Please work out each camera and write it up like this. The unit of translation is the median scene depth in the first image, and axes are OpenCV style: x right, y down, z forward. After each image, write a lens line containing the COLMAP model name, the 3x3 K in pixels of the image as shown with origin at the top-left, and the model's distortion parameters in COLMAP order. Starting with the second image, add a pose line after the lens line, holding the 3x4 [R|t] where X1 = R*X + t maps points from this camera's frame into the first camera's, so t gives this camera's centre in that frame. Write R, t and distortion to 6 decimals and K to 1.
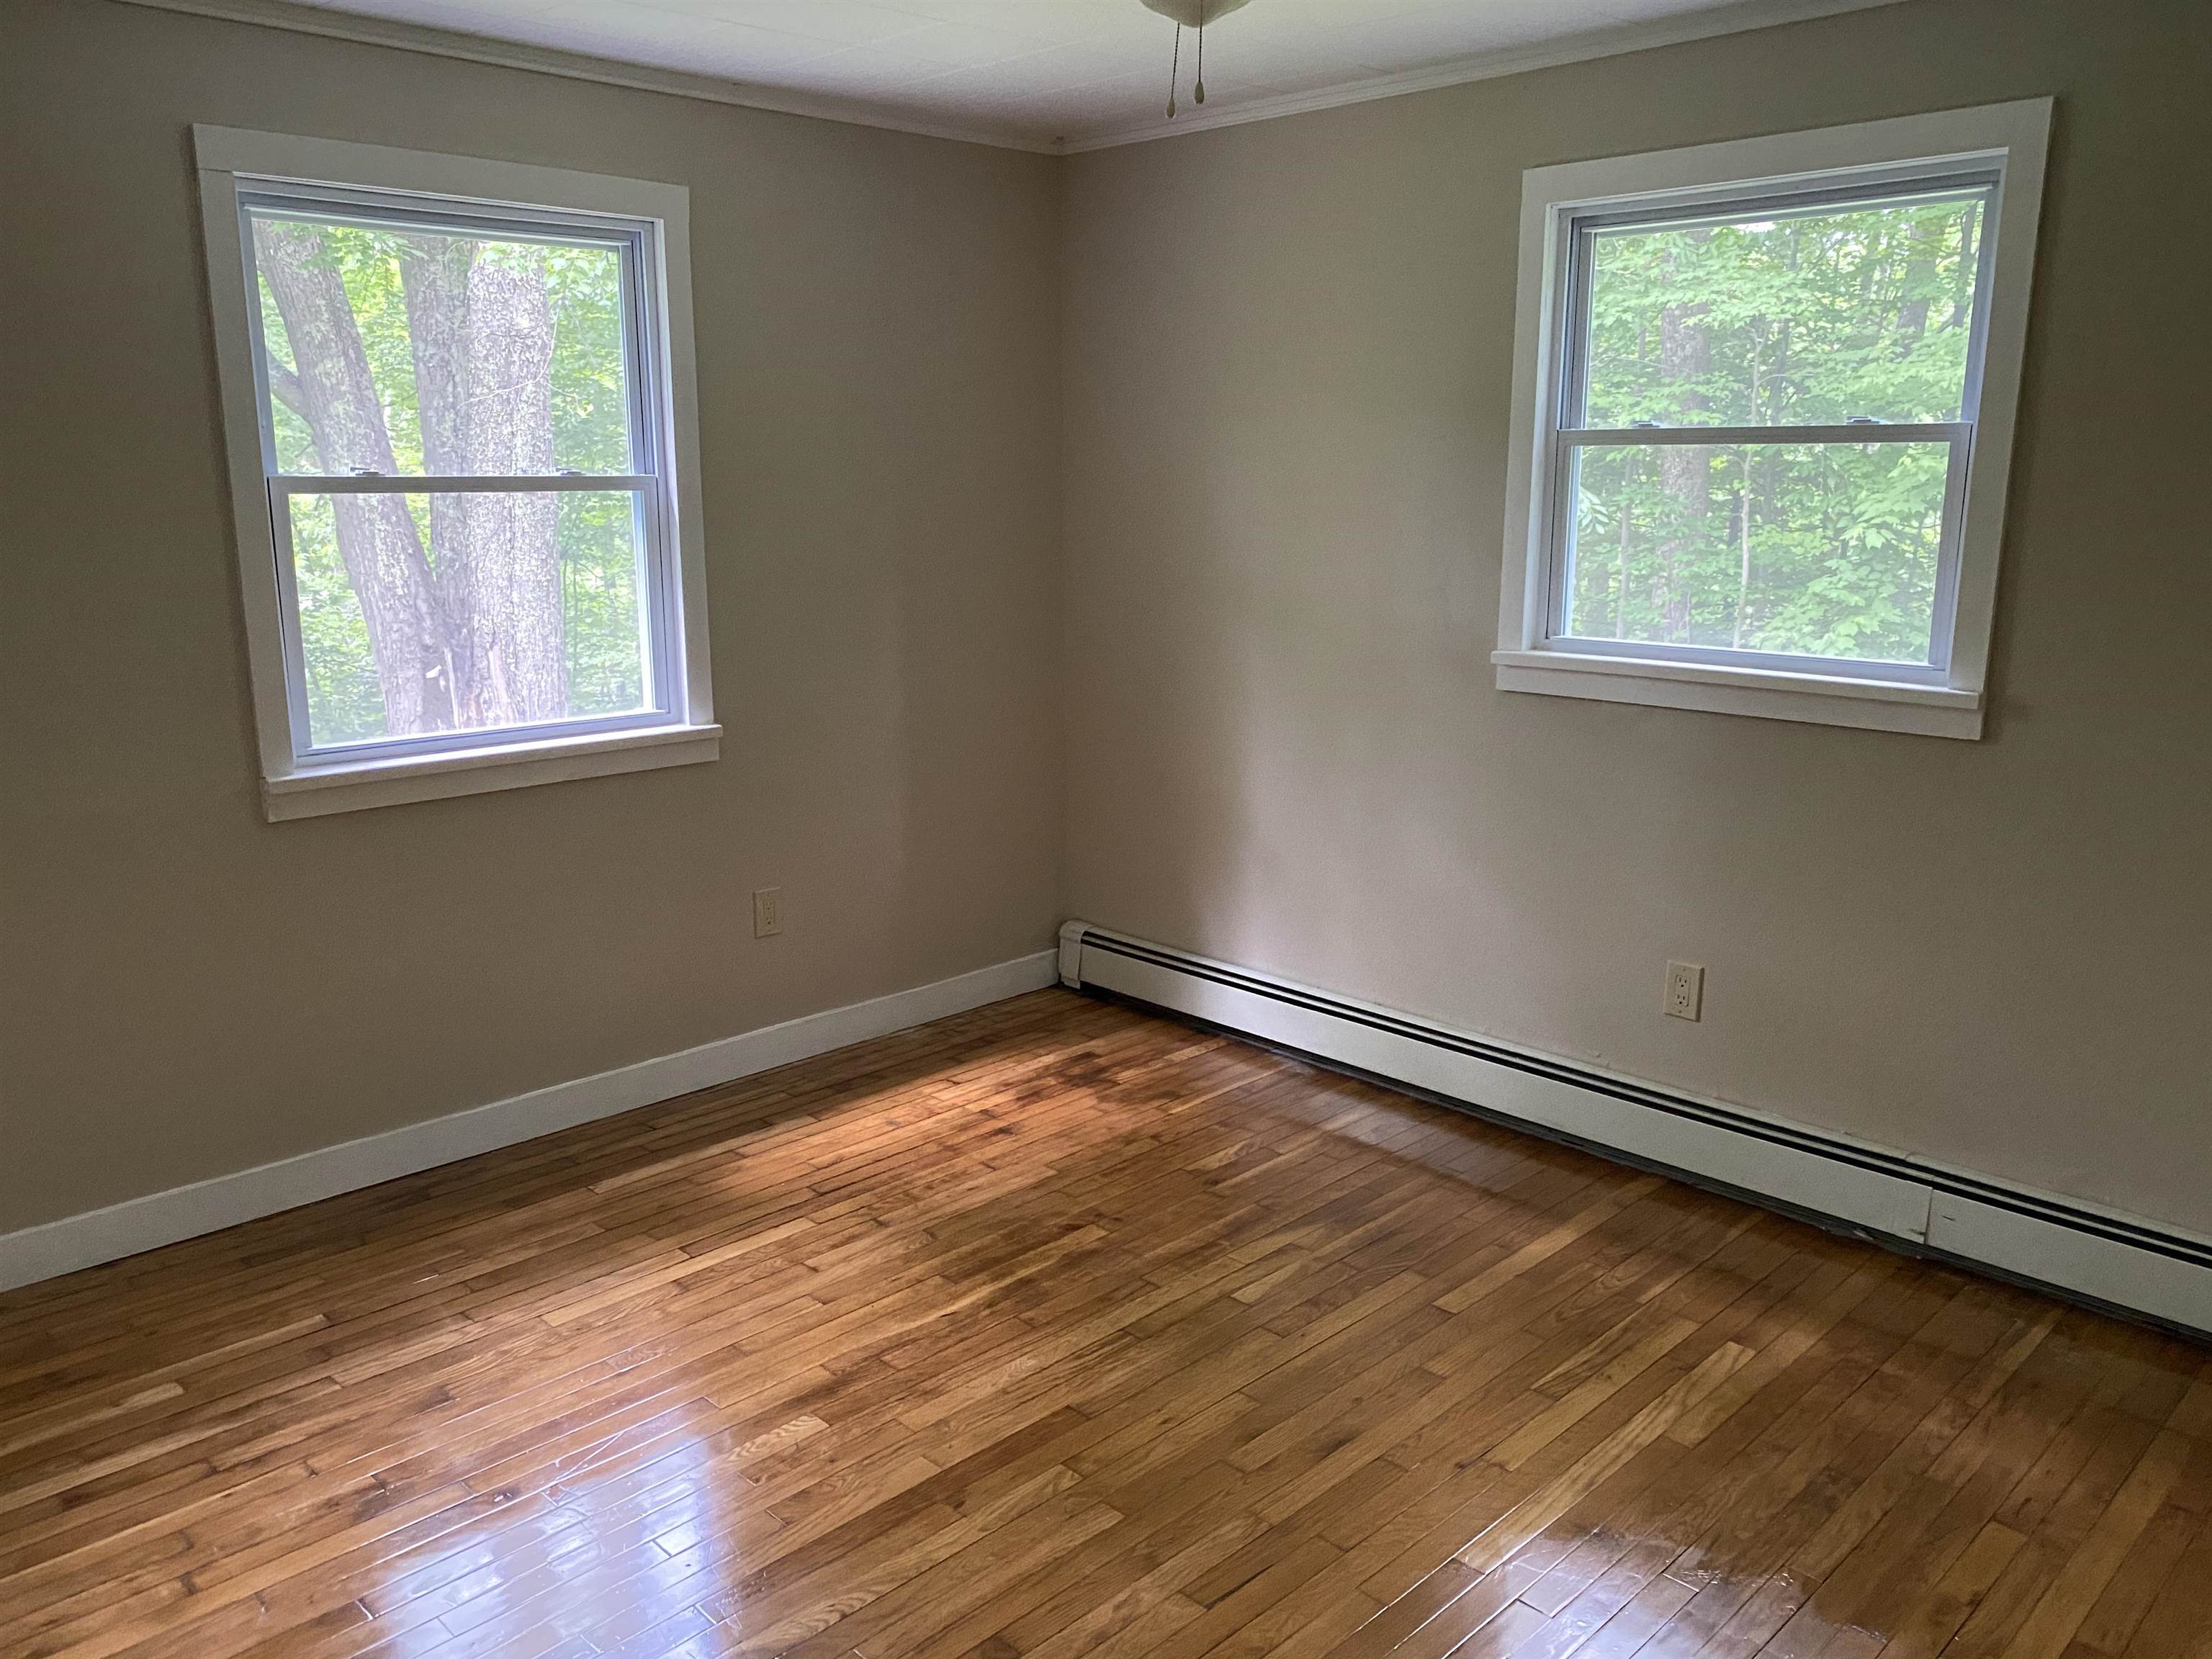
lens RADIAL K [[1689.6, 0, 1101.2], [0, 1689.6, 820.5], [0, 0, 1]] dist [-0.009475, -0.005055]
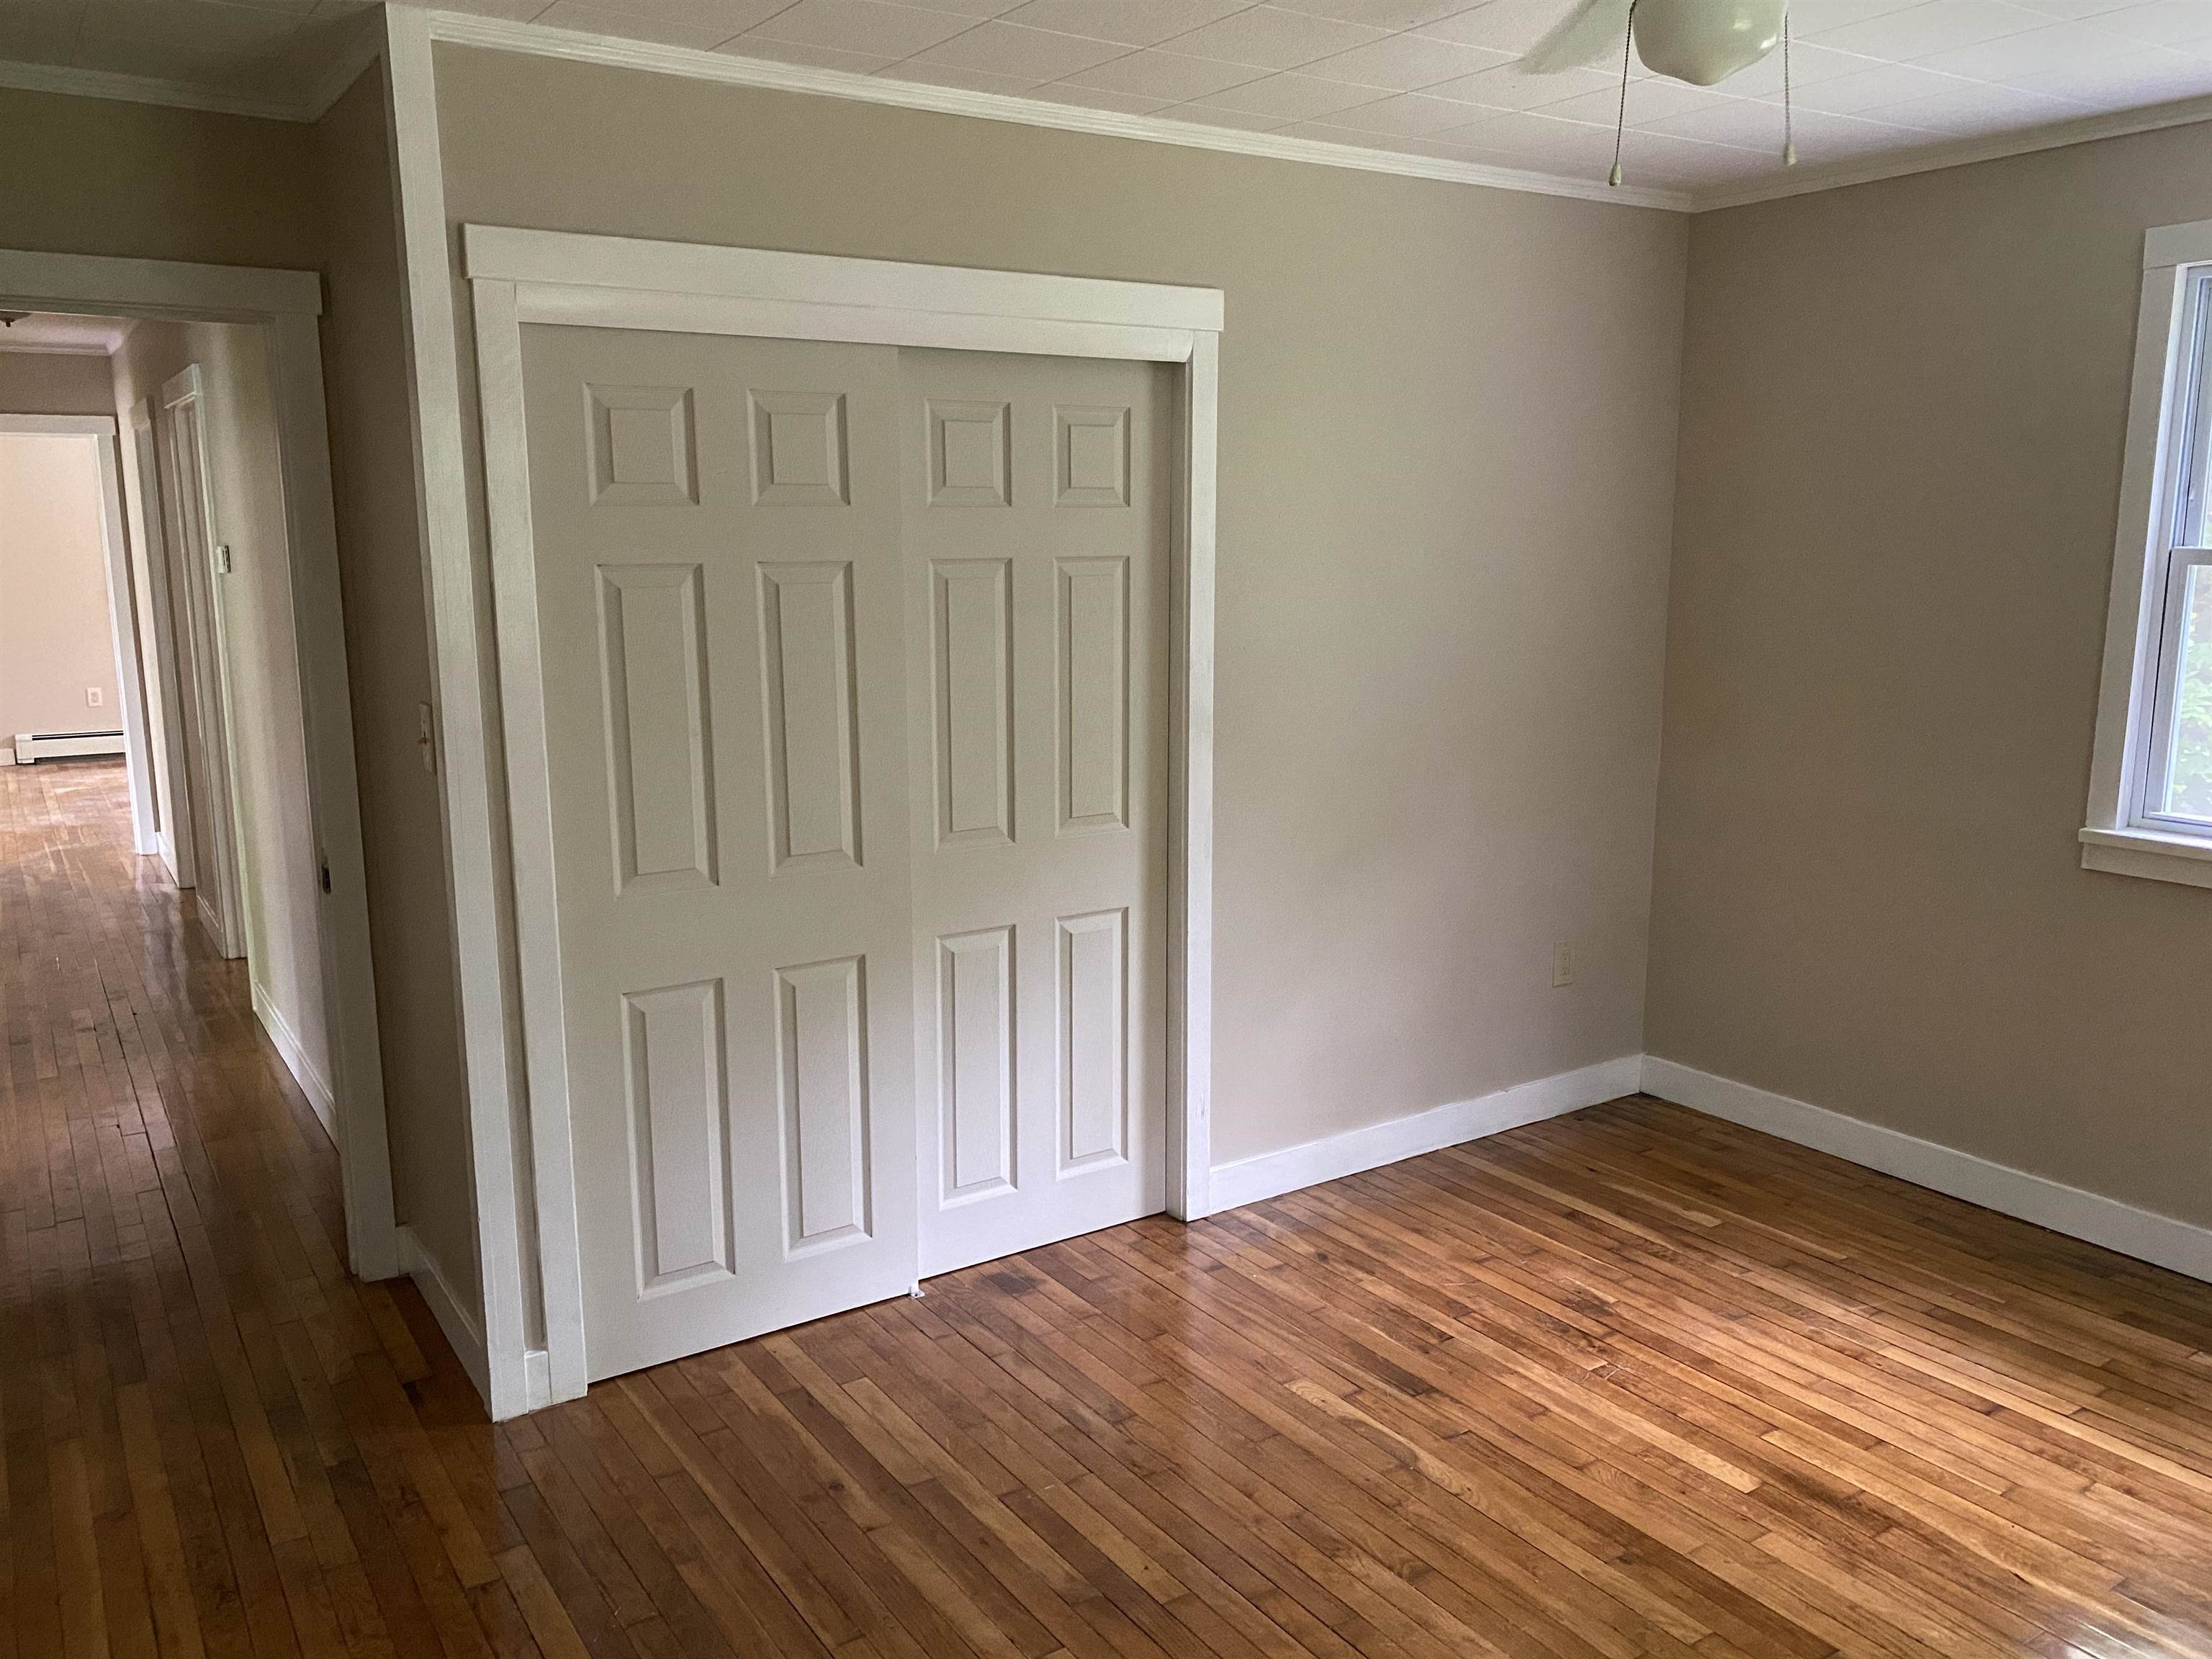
lens RADIAL K [[1689.6, 0, 1103.5], [0, 1689.6, 828.3], [0, 0, 1]] dist [-0.009475, -0.005055]
pose [[-0.201338, 0.174893, -0.963782, 0.764155], [-0.197054, 0.956583, 0.214752, -0.151164], [0.959496, 0.233155, -0.158133, 0.653150]]
